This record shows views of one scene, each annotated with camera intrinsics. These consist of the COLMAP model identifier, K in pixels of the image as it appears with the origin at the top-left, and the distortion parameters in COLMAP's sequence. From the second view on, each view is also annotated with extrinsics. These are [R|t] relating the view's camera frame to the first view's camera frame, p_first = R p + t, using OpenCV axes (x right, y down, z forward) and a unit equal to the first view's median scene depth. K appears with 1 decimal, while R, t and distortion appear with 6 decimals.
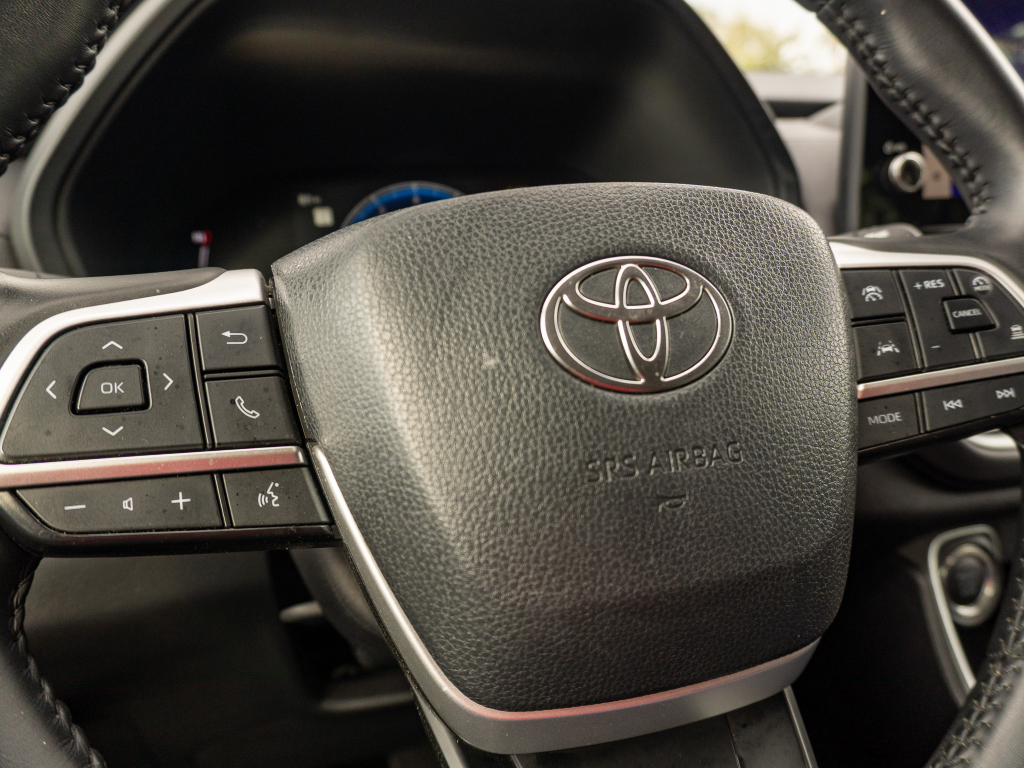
lens RADIAL K [[776.3, 0, 508.3], [0, 776.3, 382.8], [0, 0, 1]] dist [-0.022140, 0.000810]
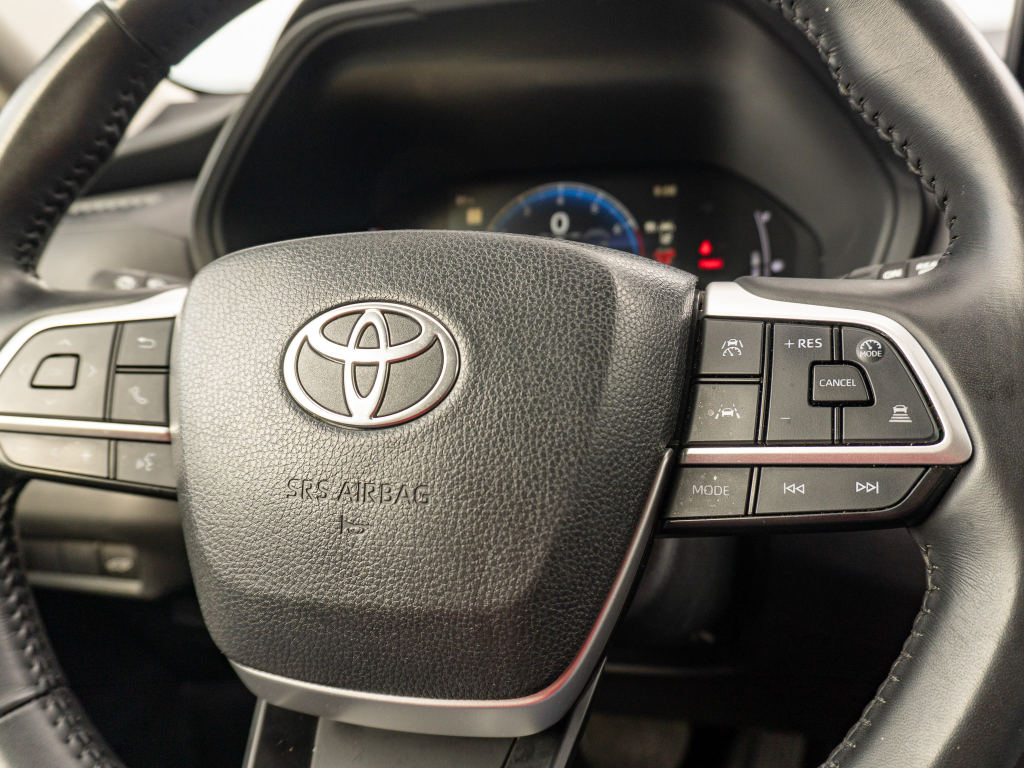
lens RADIAL K [[730.8, 0, 496.5], [0, 730.8, 399.4], [0, 0, 1]] dist [-0.020135, 0.016827]
pose [[0.871486, 0.129717, -0.472955, 0.806928], [-0.093318, 0.990627, 0.099748, -0.145591], [0.481461, -0.042794, 0.875422, 0.173281]]
